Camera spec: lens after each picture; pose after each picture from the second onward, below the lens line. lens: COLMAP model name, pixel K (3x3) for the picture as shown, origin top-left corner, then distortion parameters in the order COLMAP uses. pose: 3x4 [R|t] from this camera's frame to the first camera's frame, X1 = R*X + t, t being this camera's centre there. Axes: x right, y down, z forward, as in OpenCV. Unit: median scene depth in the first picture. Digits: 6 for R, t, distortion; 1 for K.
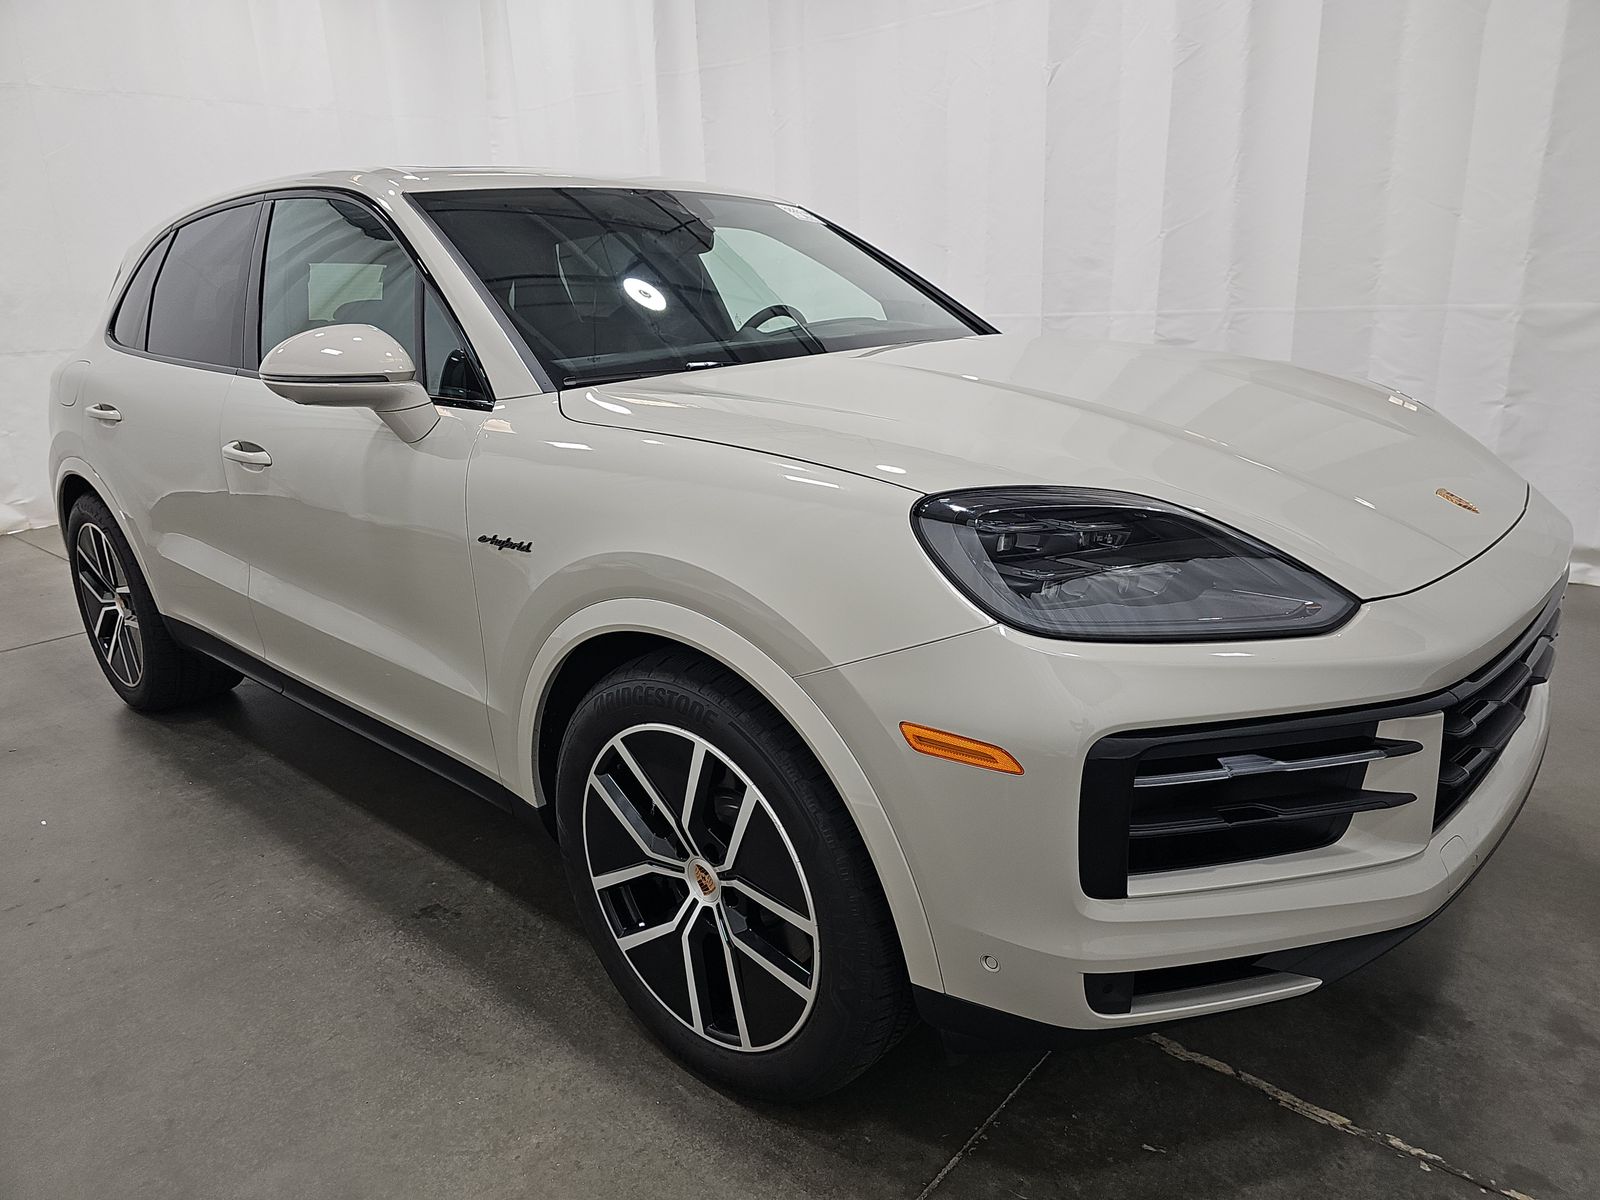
lens RADIAL K [[1056.8, 0, 800.0], [0, 1056.8, 600.0], [0, 0, 1]] dist [0.002912, 0.000713]
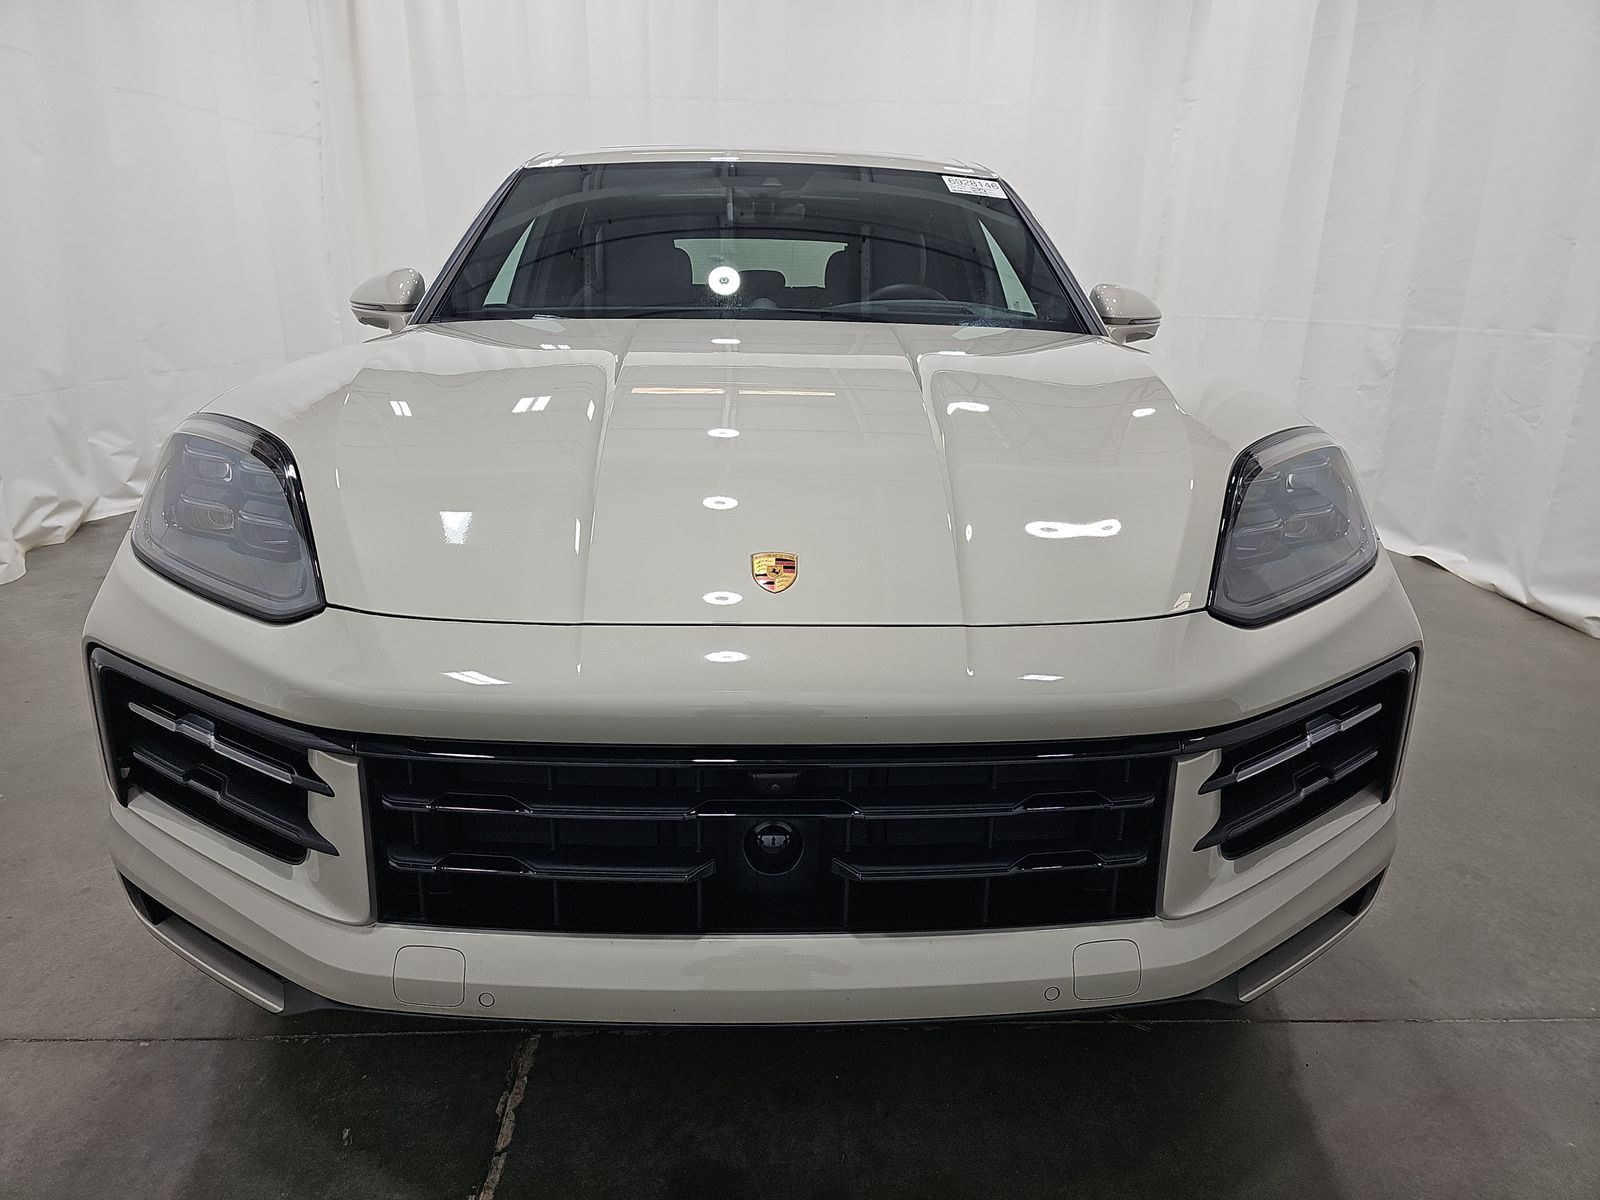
lens RADIAL K [[1056.8, 0, 800.0], [0, 1056.8, 600.0], [0, 0, 1]] dist [0.002912, 0.000713]
pose [[0.698828, 0.248592, -0.670702, 0.494276], [-0.246044, 0.963989, 0.100936, -0.065662], [0.671641, 0.094485, 0.734827, 0.224896]]
